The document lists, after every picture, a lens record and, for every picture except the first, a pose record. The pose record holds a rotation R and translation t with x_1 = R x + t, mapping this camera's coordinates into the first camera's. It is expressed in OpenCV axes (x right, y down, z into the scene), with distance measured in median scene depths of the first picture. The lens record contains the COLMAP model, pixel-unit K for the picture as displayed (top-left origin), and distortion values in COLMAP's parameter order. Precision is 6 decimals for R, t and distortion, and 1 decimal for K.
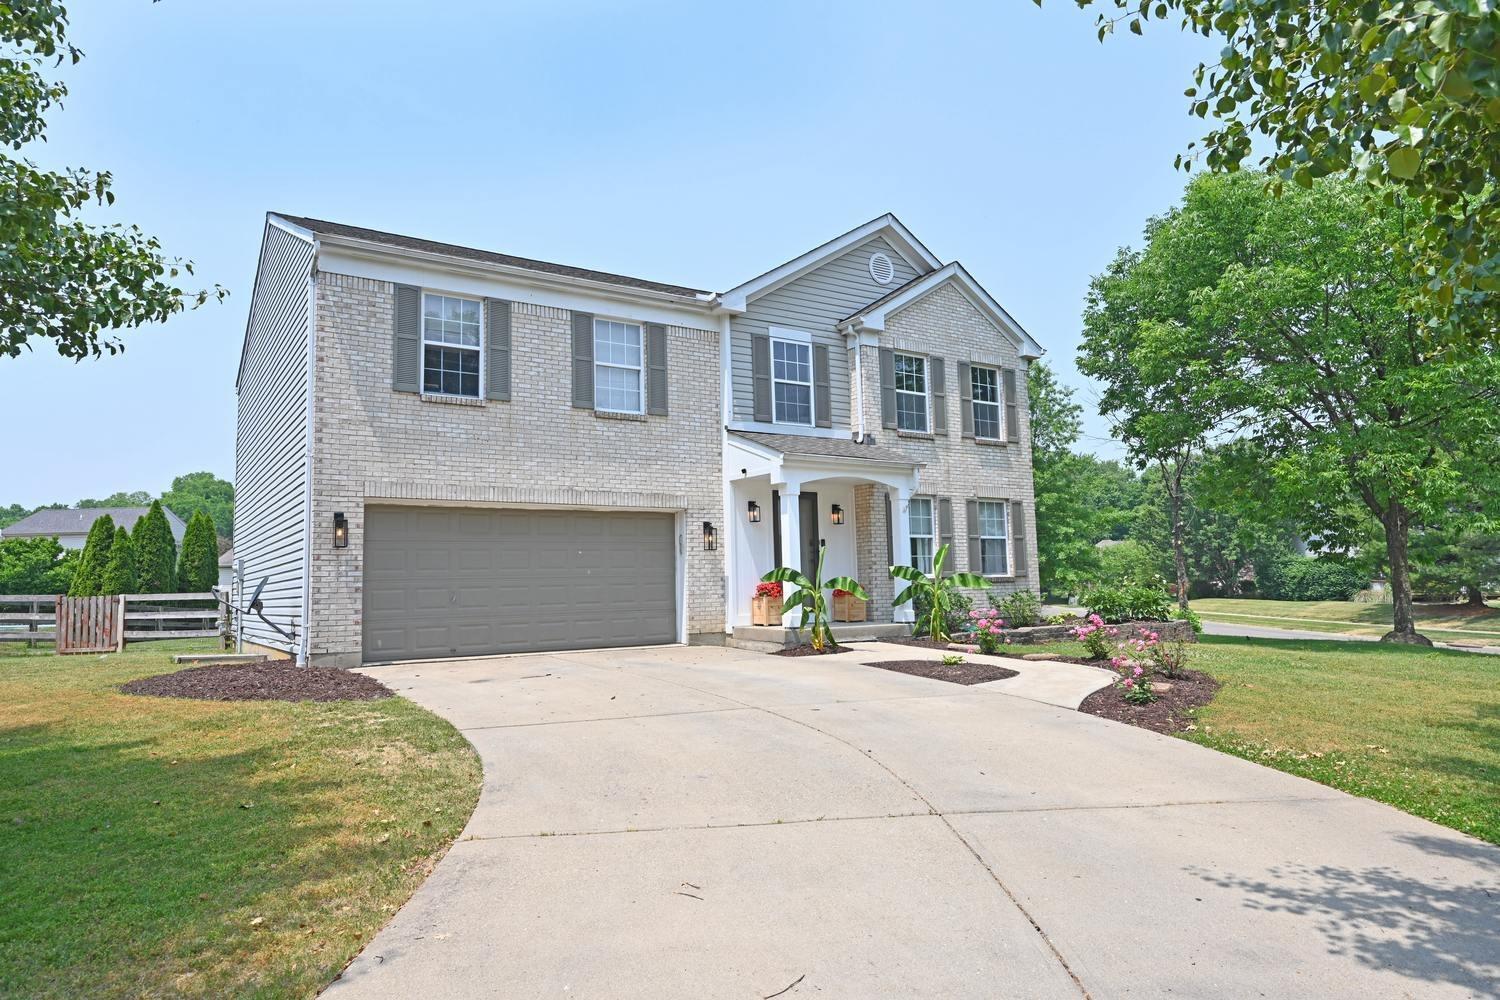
lens RADIAL K [[936.0, 0, 745.9], [0, 936.0, 497.3], [0, 0, 1]] dist [-0.001525, 0.000102]
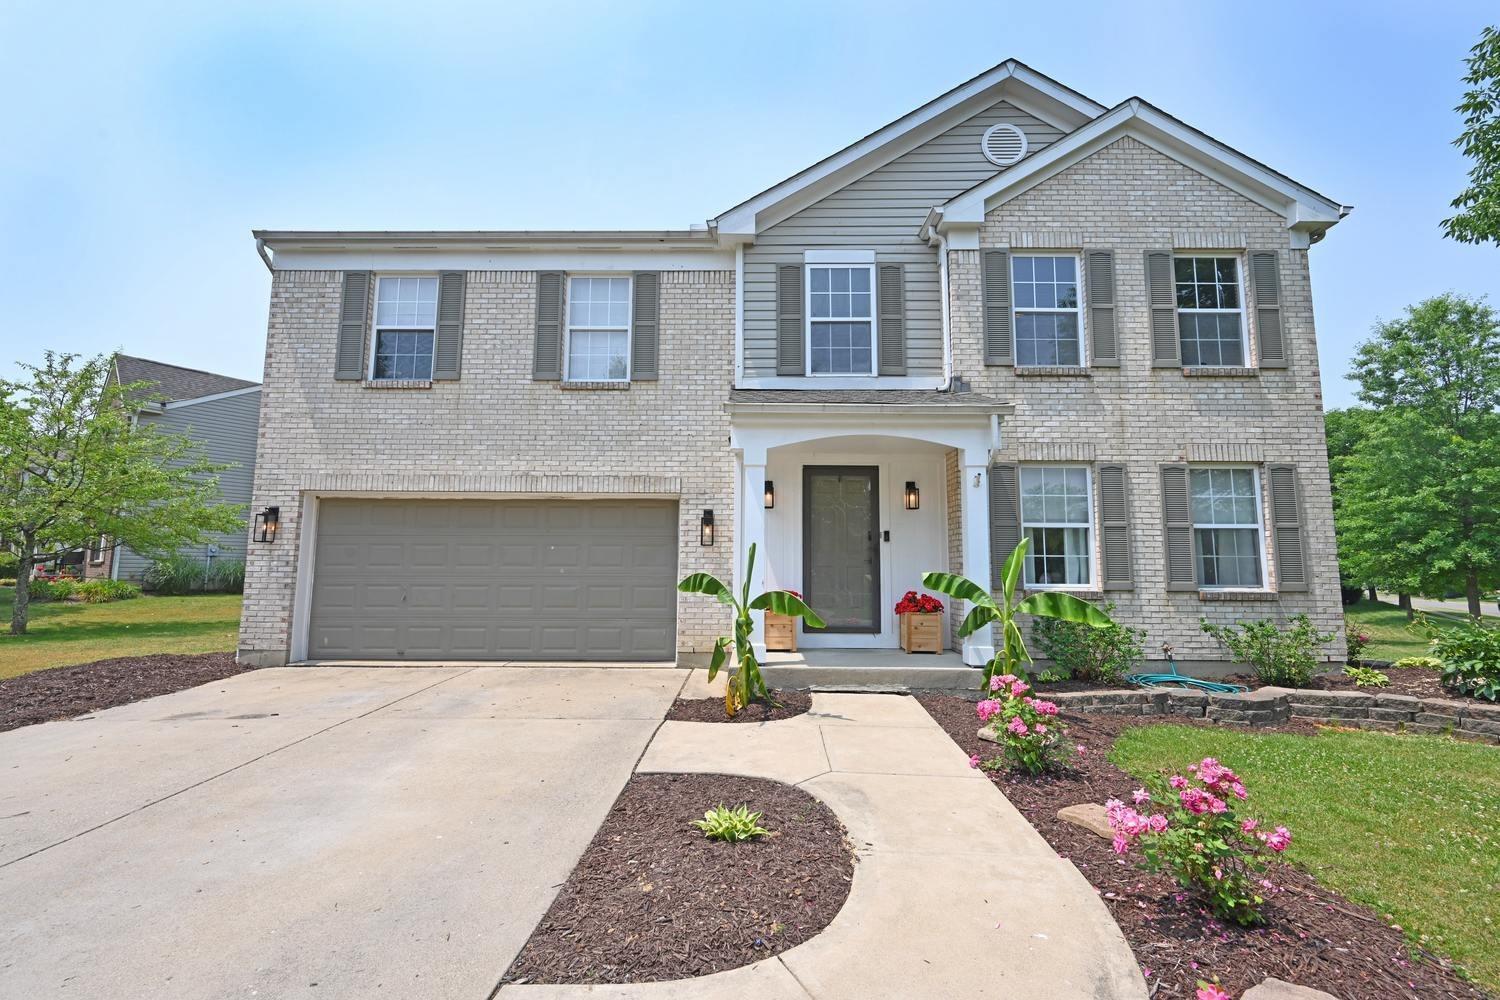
lens RADIAL K [[637.0, 0, 754.4], [0, 637.0, 500.3], [0, 0, 1]] dist [0.000829, 0.000929]
pose [[0.829131, -0.031607, -0.558161, 0.277644], [0.029675, 0.999481, -0.012517, 0.025348], [0.558267, -0.006185, 0.829639, 0.557058]]
